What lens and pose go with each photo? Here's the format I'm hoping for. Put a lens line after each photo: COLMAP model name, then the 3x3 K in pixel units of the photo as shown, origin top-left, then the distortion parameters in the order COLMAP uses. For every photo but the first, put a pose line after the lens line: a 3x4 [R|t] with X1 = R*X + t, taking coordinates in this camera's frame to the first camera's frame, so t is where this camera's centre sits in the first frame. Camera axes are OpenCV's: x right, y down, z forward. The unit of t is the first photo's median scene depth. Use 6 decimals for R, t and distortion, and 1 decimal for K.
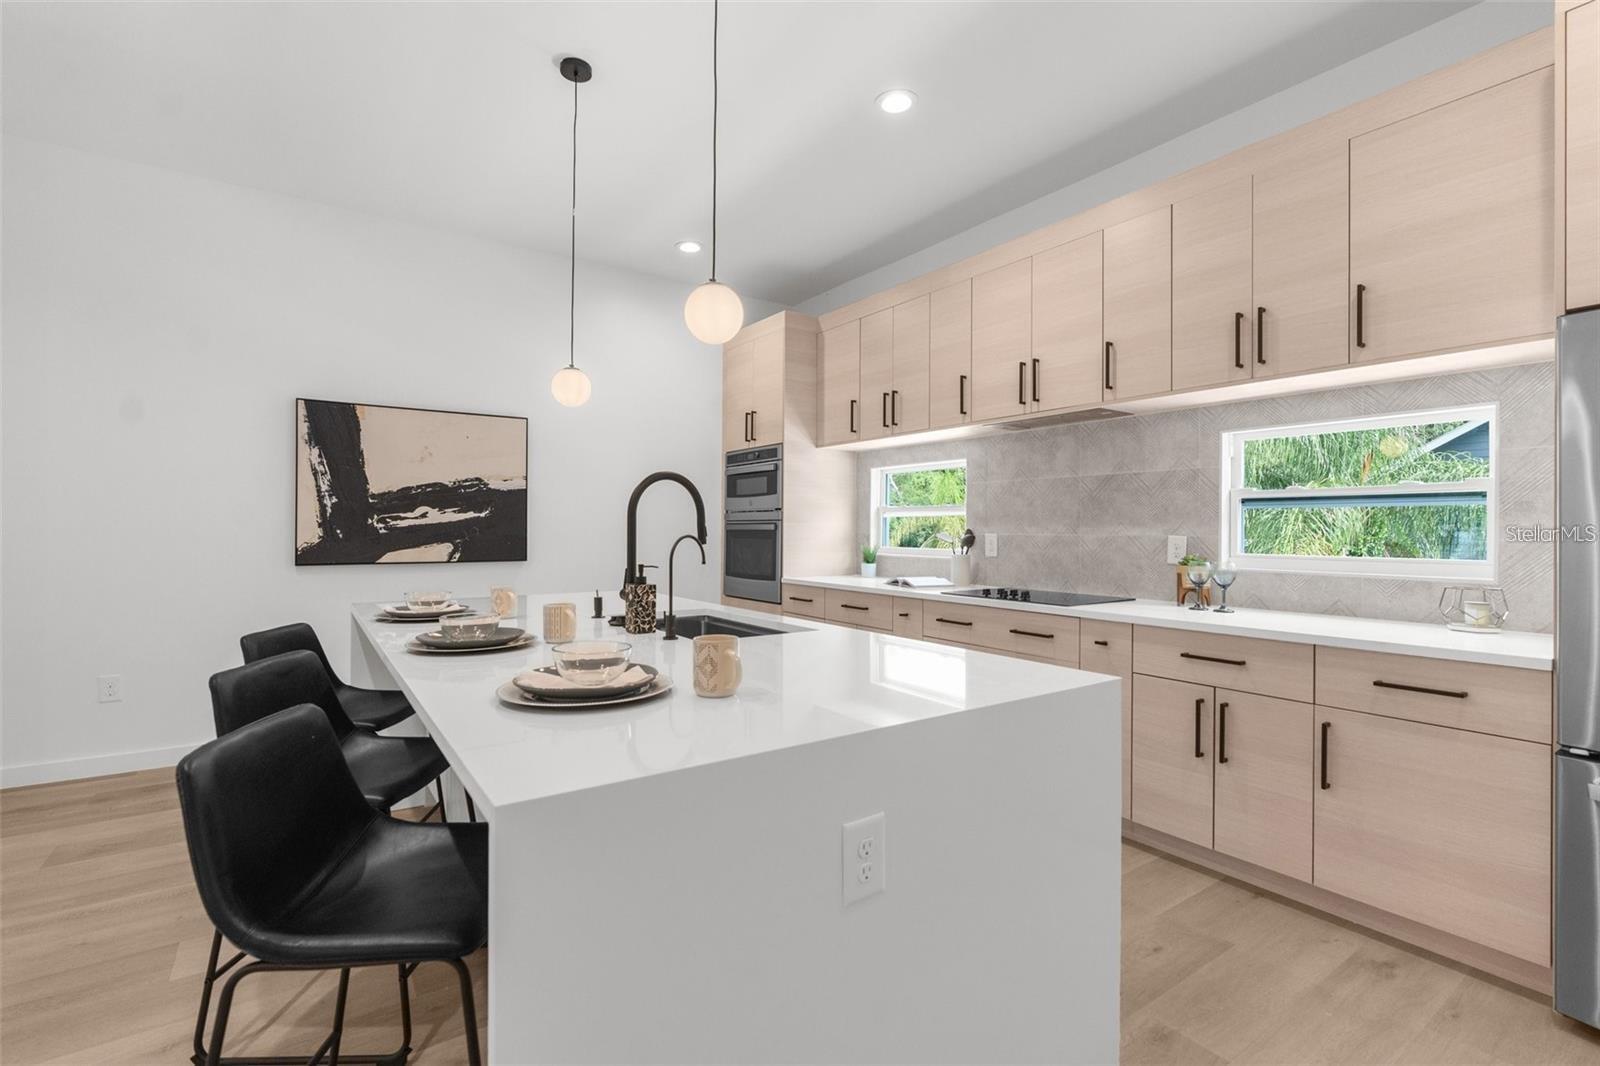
lens RADIAL K [[724.0, 0, 807.6], [0, 724.0, 533.9], [0, 0, 1]] dist [-0.001315, 0.000017]
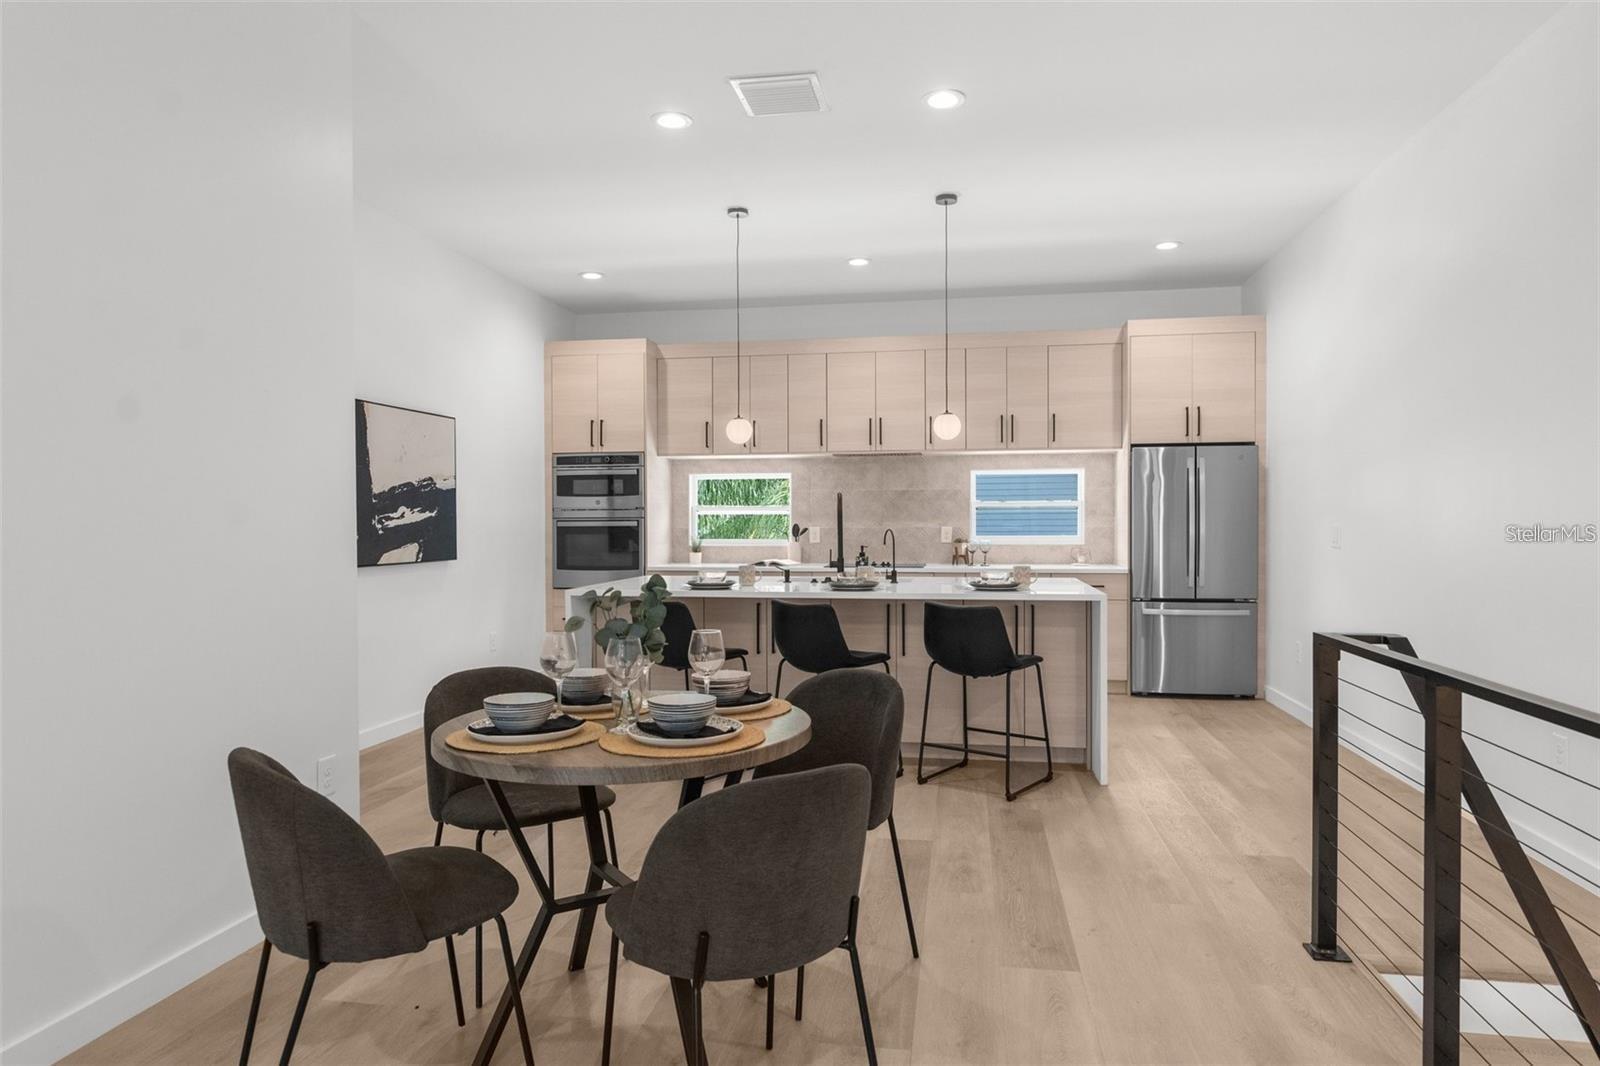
lens RADIAL K [[949.0, 0, 815.7], [0, 949.0, 538.3], [0, 0, 1]] dist [0.001476, 0.000129]
pose [[0.702634, -0.020836, 0.711246, -1.075957], [0.012619, 0.999779, 0.016823, -0.009275], [-0.711439, -0.002845, 0.702742, -0.317444]]
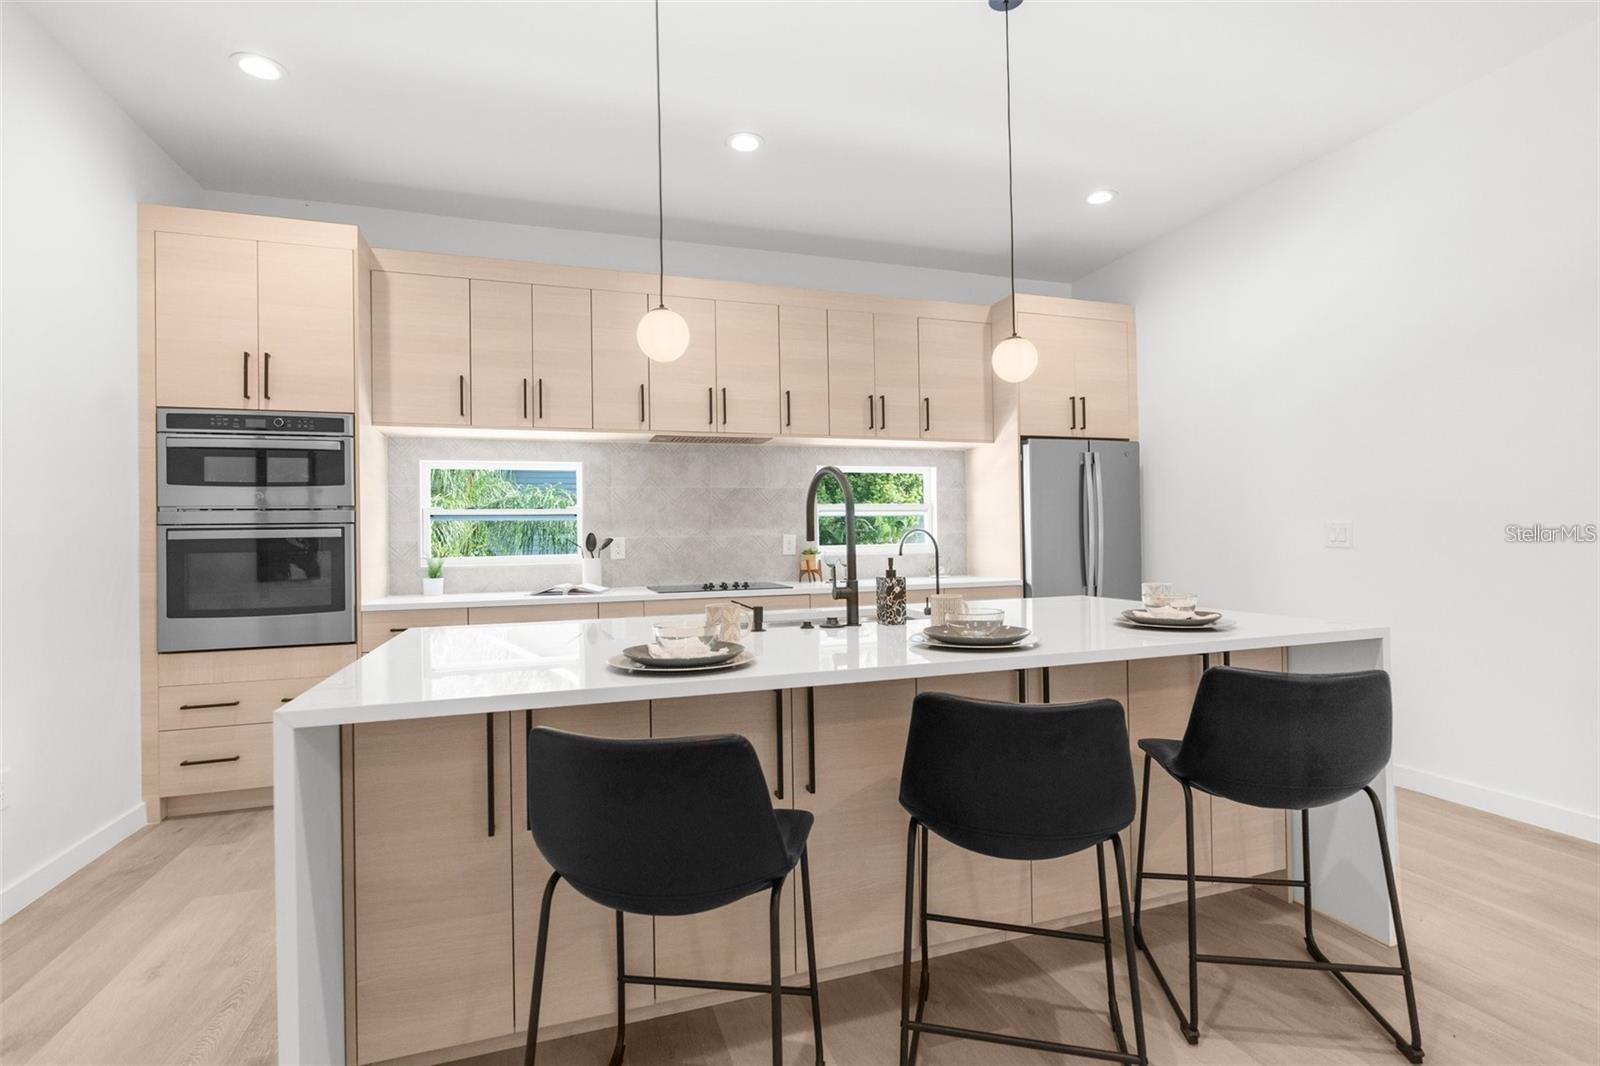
lens RADIAL K [[745.0, 0, 800.0], [0, 745.0, 533.0], [0, 0, 1]] dist [-0.000639, 0.000126]
pose [[0.293798, -0.003372, 0.955862, -0.689076], [0.024589, 0.999690, -0.004031, 0.004633], [-0.955551, 0.024688, 0.293790, 0.435612]]
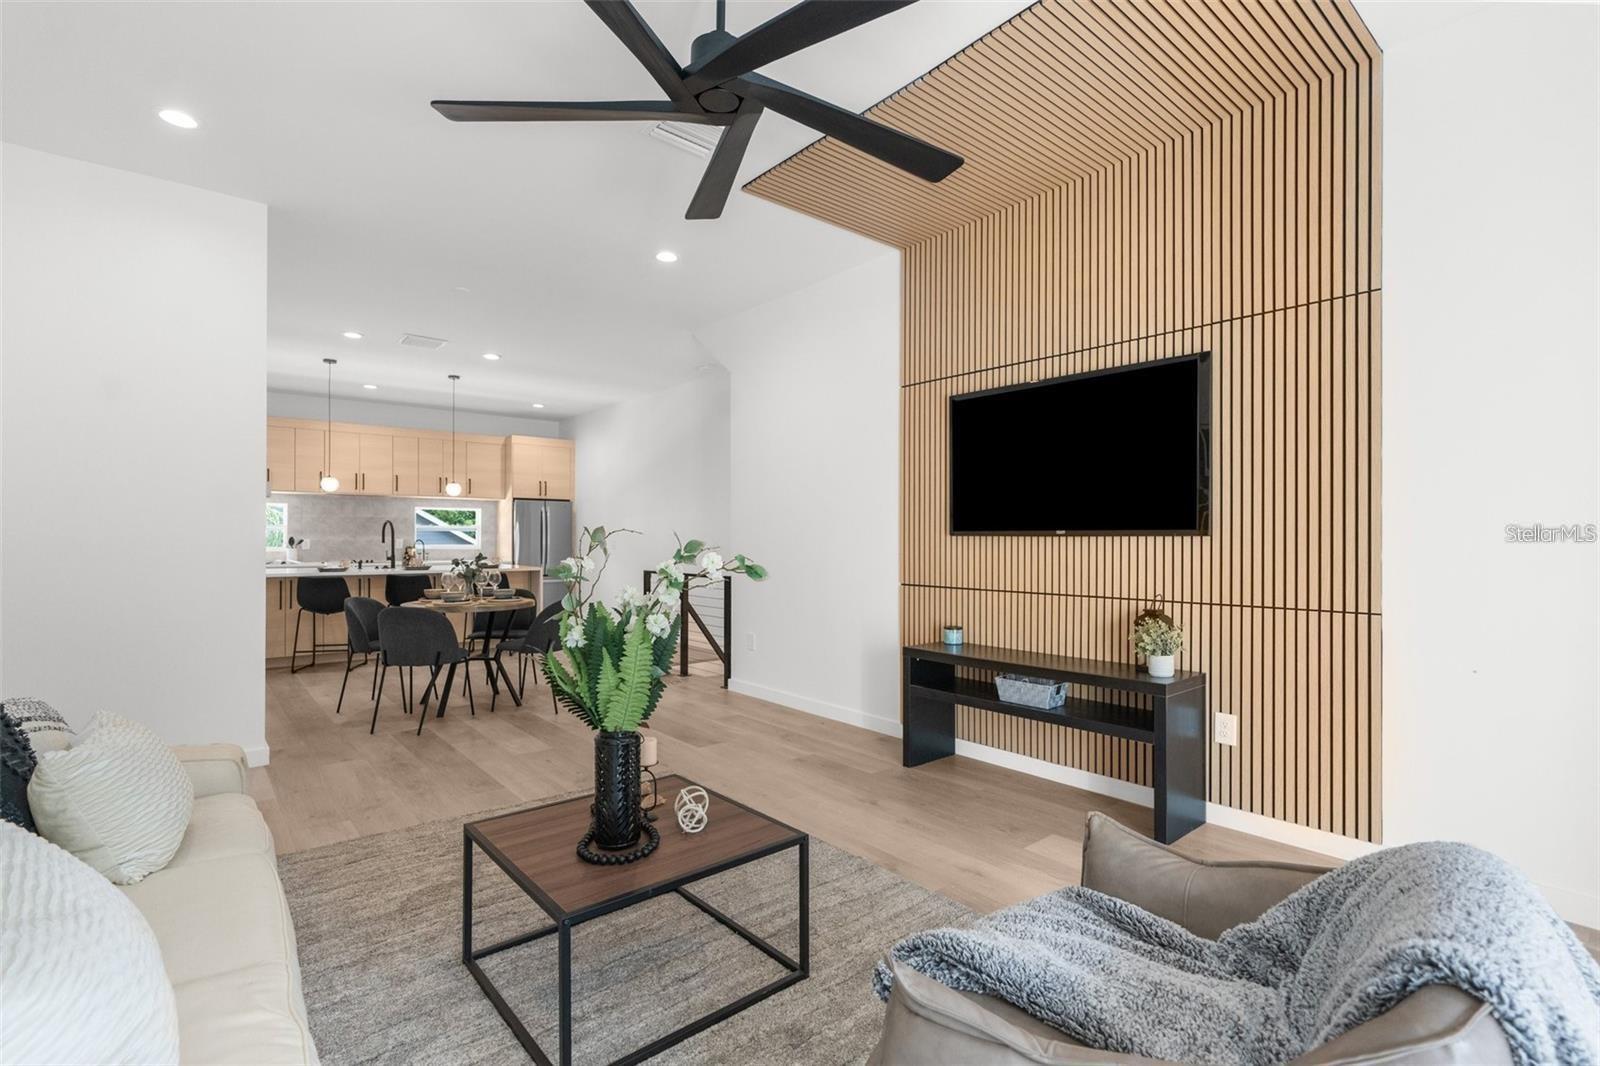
lens RADIAL K [[745.0, 0, 800.0], [0, 745.0, 533.0], [0, 0, 1]] dist [-0.000639, 0.000126]
pose [[-0.076199, 0.001619, 0.997091, -2.132376], [0.003760, 0.999992, -0.001336, -0.009779], [-0.997086, 0.003647, -0.076205, -0.334632]]
